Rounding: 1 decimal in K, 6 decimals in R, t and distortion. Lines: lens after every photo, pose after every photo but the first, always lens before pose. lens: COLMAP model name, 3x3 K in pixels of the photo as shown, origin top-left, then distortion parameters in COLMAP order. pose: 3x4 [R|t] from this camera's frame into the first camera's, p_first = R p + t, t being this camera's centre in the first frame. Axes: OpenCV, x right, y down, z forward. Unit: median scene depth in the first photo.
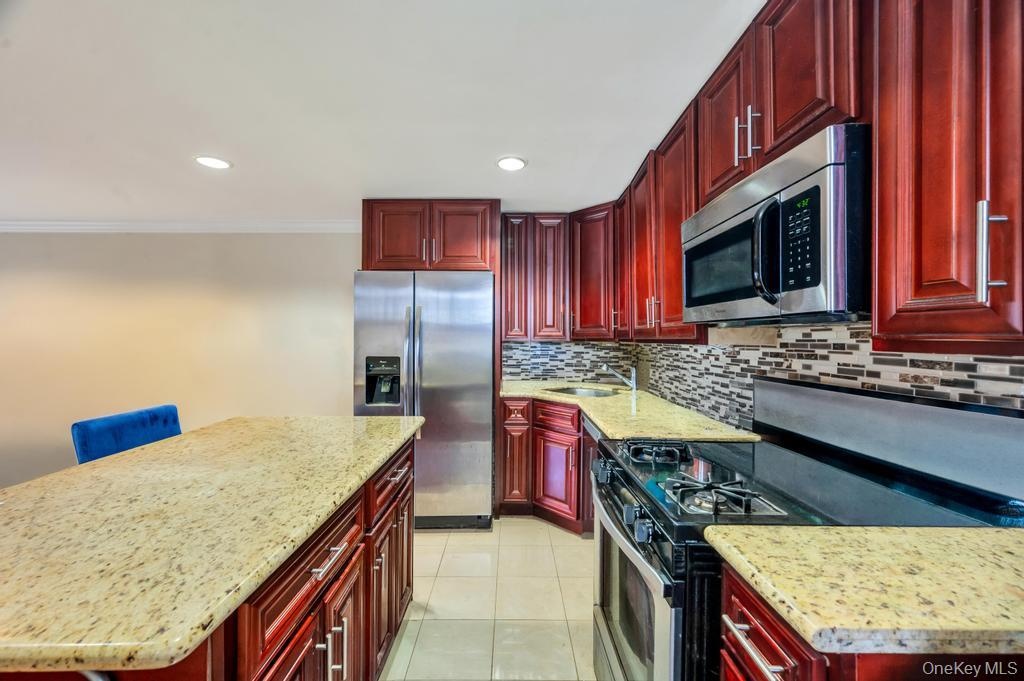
lens RADIAL K [[406.2, 0, 514.8], [0, 406.2, 338.9], [0, 0, 1]] dist [0.003096, 0.000615]
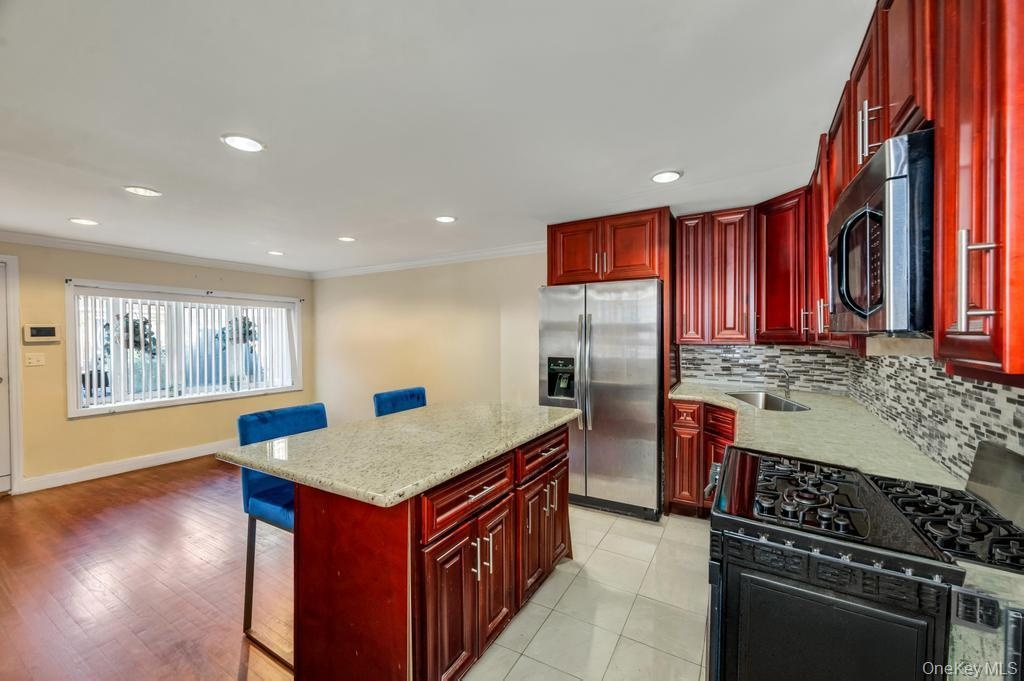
lens RADIAL K [[406.2, 0, 511.6], [0, 406.2, 342.3], [0, 0, 1]] dist [0.003096, 0.000615]
pose [[0.859605, 0.003157, -0.510949, 0.158210], [0.005233, 0.999874, 0.014982, -0.018795], [0.510932, -0.015552, 0.859481, -0.094660]]
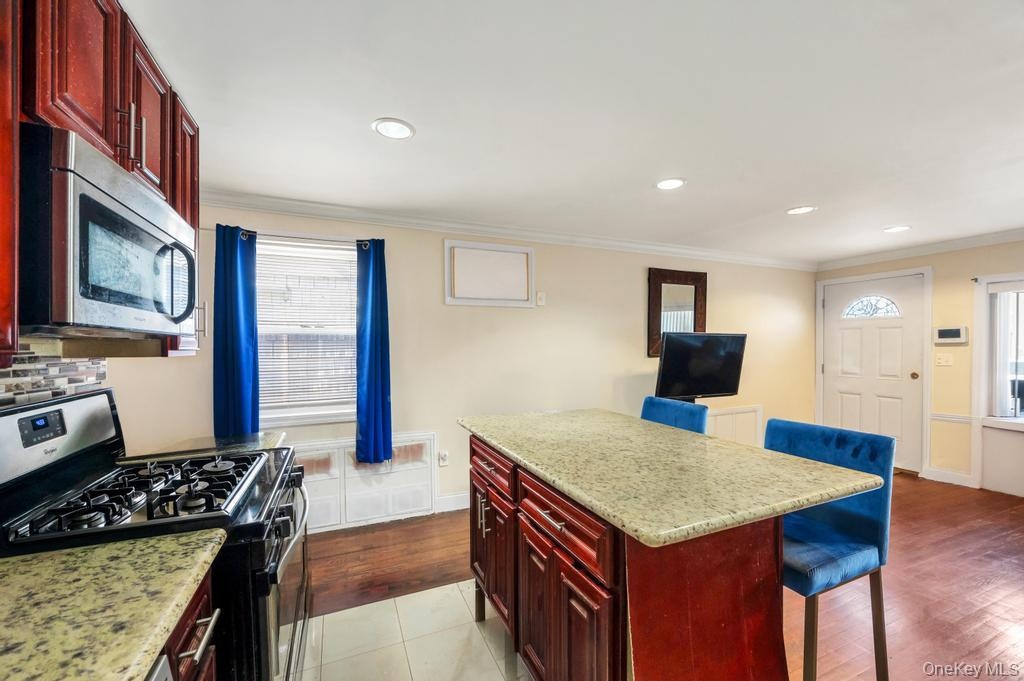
lens RADIAL K [[406.2, 0, 517.3], [0, 406.2, 344.0], [0, 0, 1]] dist [0.003096, 0.000615]
pose [[-0.918444, 0.000283, -0.395551, 0.051894], [0.003748, 0.999961, -0.007986, -0.002284], [0.395534, -0.008818, -0.918409, 0.854146]]
